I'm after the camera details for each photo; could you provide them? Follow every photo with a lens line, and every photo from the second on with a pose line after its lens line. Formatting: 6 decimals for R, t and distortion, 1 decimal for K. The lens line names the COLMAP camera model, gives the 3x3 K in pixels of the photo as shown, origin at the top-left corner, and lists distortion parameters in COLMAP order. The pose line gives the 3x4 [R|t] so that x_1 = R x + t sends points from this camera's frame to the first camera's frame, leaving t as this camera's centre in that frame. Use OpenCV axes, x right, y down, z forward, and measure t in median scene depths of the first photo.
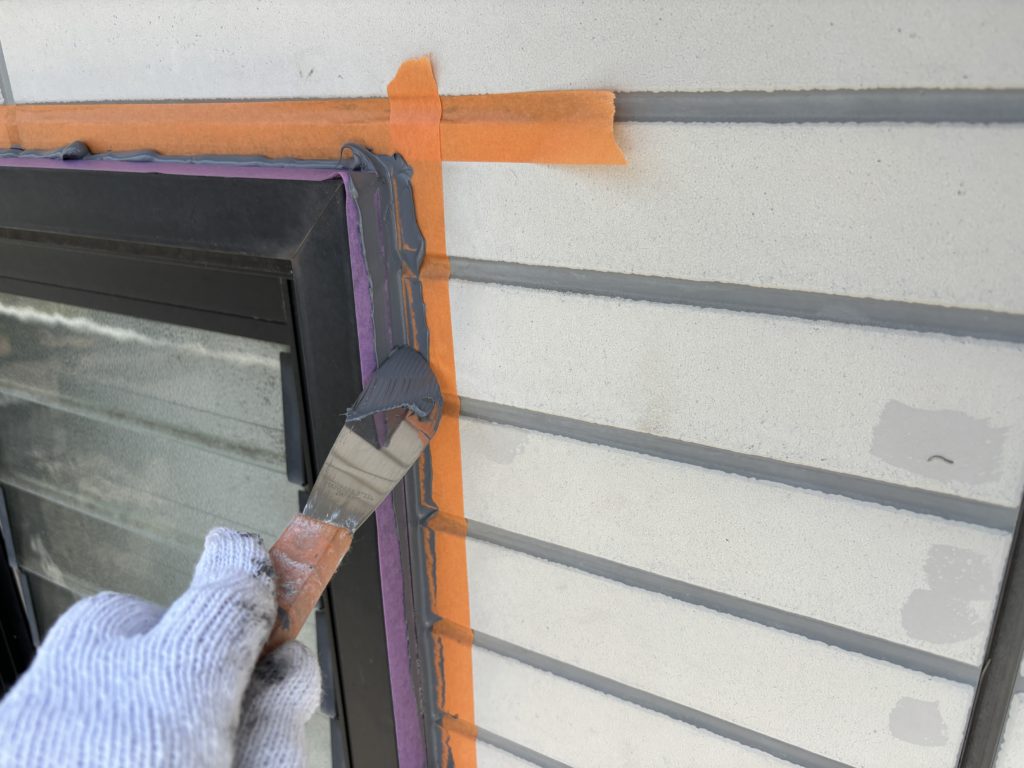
lens RADIAL K [[775.3, 0, 512.0], [0, 775.3, 384.0], [0, 0, 1]] dist [-0.006061, -0.008737]
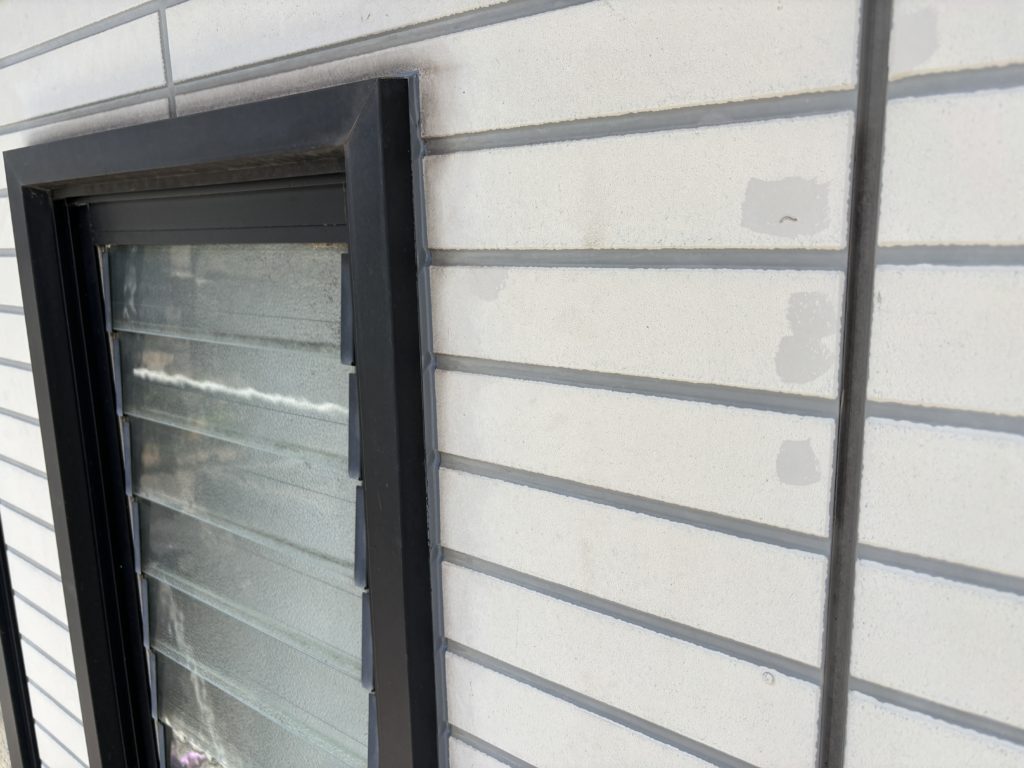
lens RADIAL K [[775.3, 0, 512.0], [0, 775.3, 384.0], [0, 0, 1]] dist [-0.006061, -0.008737]
pose [[0.988167, 0.032346, -0.149932, 0.257656], [-0.055570, 0.986599, -0.153407, 0.512994], [0.142961, 0.159923, 0.976722, -0.252578]]
